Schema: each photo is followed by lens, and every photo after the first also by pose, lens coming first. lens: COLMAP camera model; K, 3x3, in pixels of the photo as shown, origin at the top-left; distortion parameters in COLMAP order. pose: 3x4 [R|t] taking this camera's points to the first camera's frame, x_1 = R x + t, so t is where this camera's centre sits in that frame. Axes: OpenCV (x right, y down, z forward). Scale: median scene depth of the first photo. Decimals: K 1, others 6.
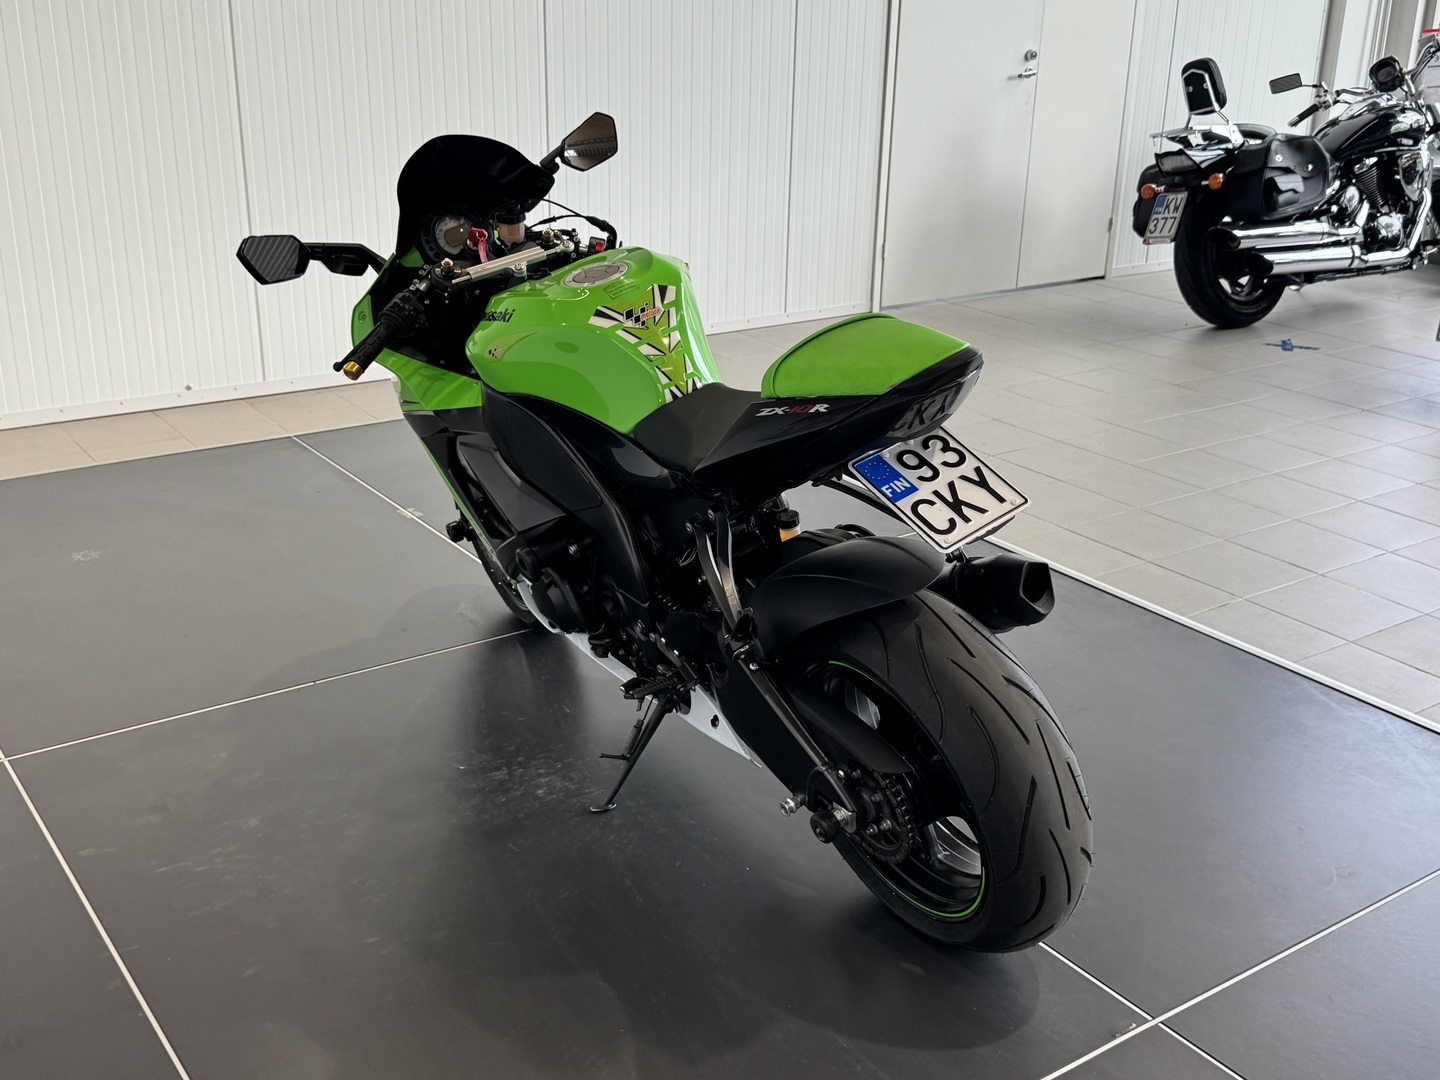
lens RADIAL K [[1582.6, 0, 720.0], [0, 1582.6, 540.0], [0, 0, 1]] dist [0.096939, -0.023646]
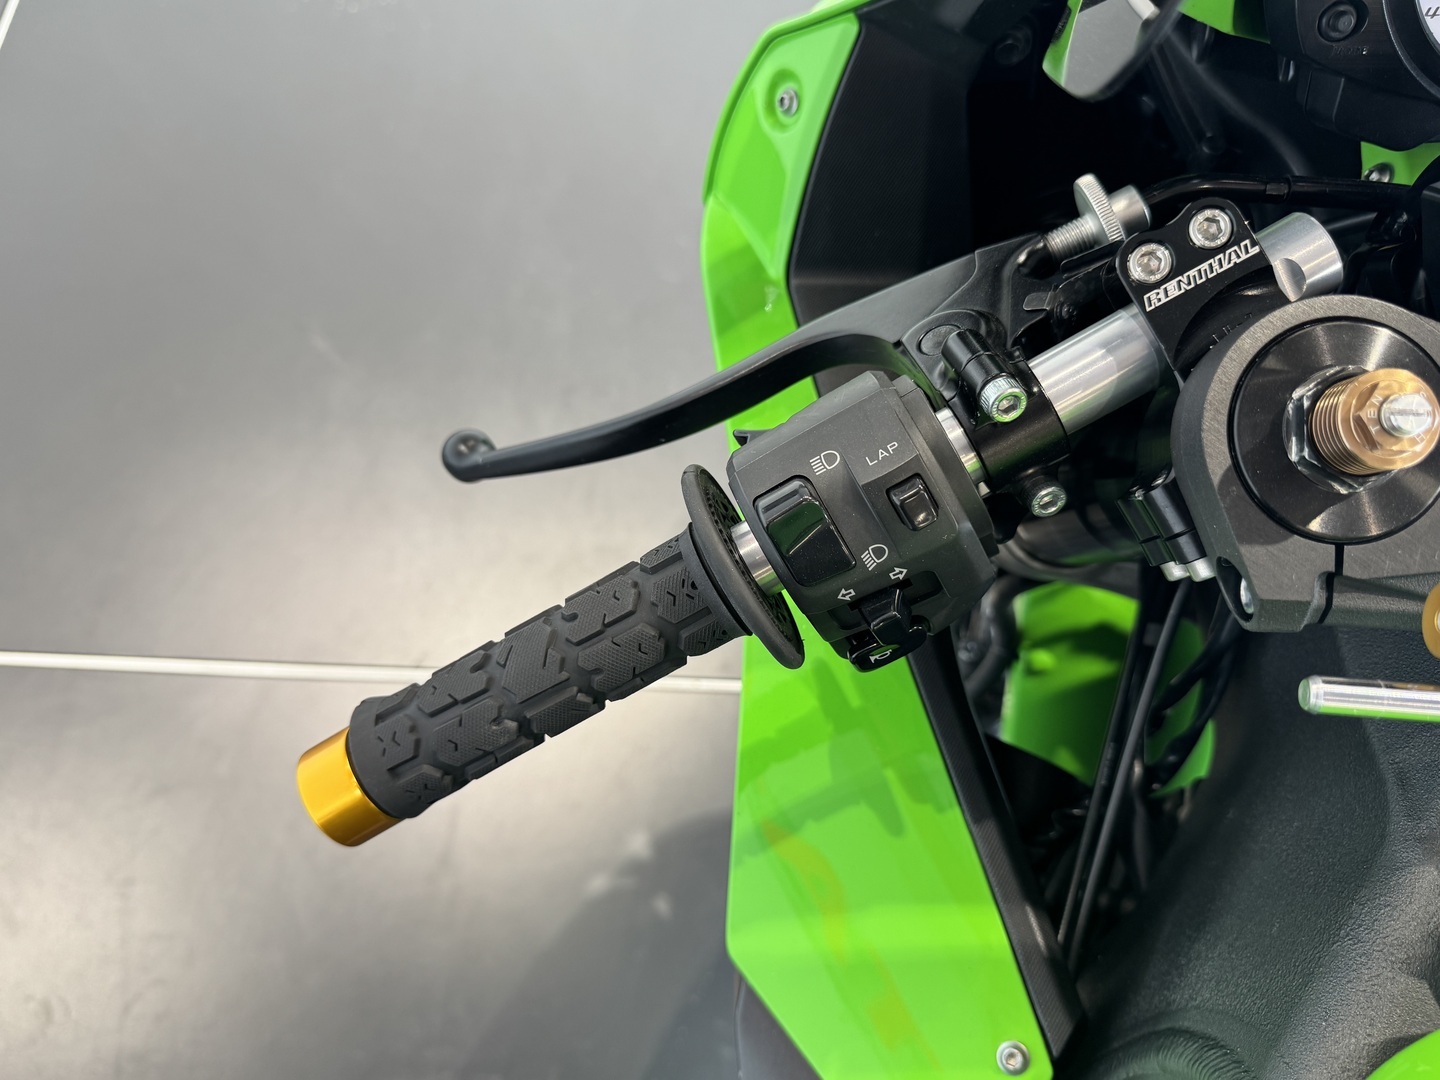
lens RADIAL K [[1071.2, 0, 720.0], [0, 1071.2, 540.0], [0, 0, 1]] dist [0.163420, -0.275913]
pose [[0.823416, 0.554663, -0.119728, -0.188484], [-0.358446, 0.672004, 0.648018, -0.187140], [0.439889, -0.490672, 0.752156, 0.873991]]
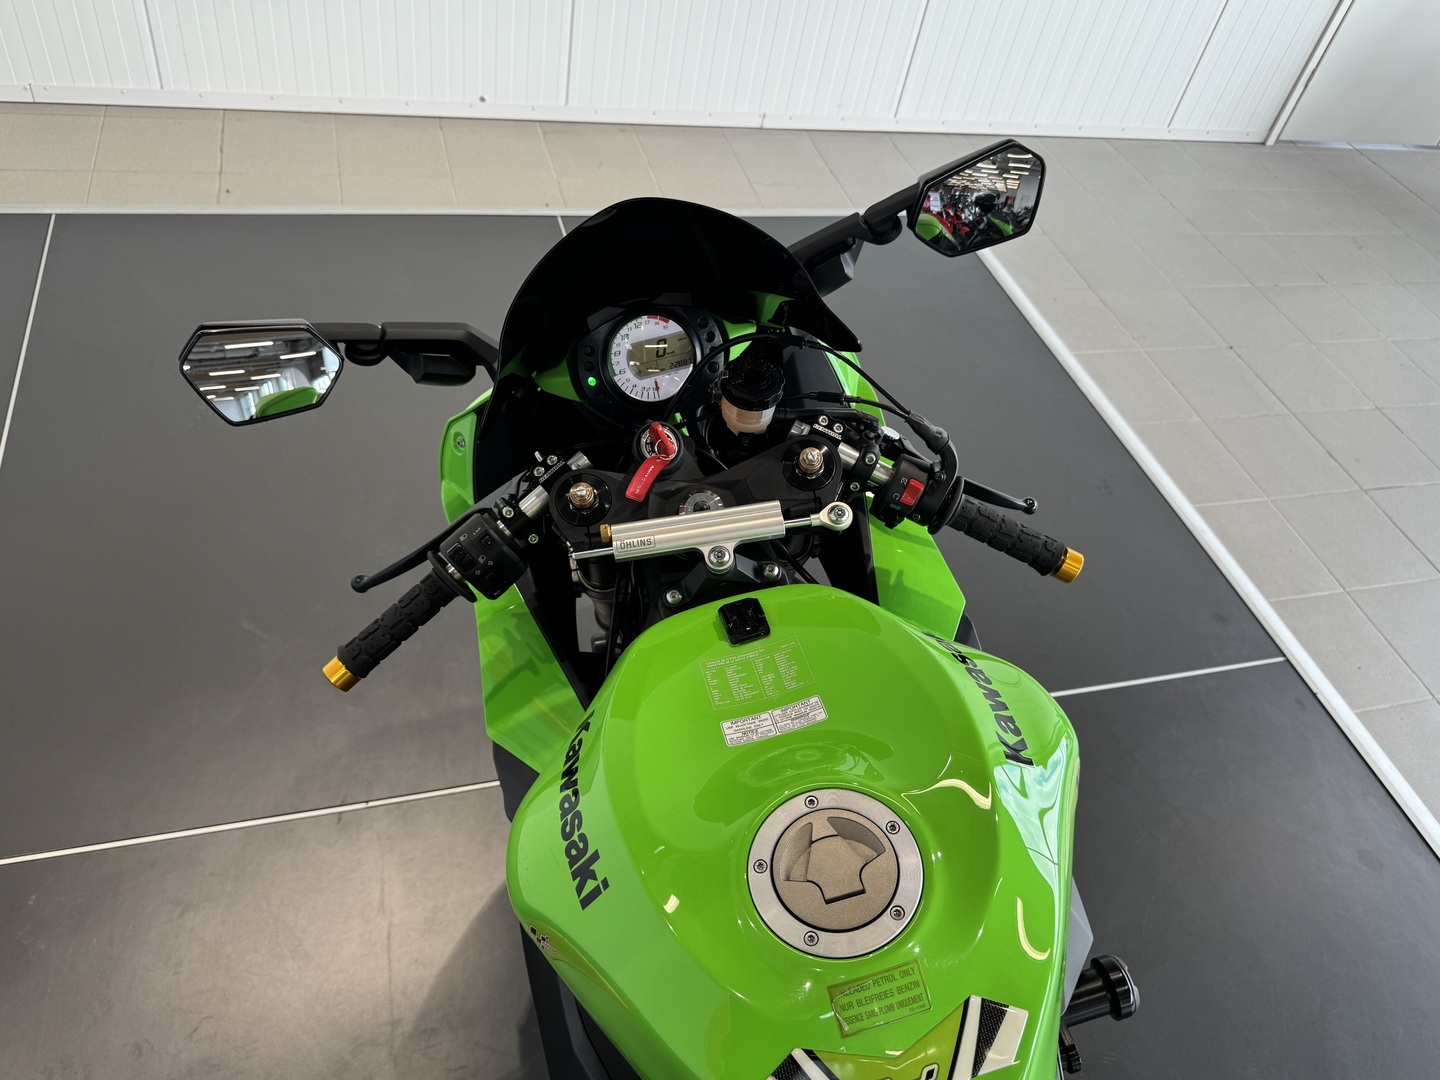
lens RADIAL K [[1071.2, 0, 720.0], [0, 1071.2, 540.0], [0, 0, 1]] dist [0.163420, -0.275913]
pose [[0.936668, 0.325584, -0.129029, -0.082269], [-0.246191, 0.874159, 0.418613, -0.290391], [0.249085, -0.360336, 0.898952, 0.676501]]
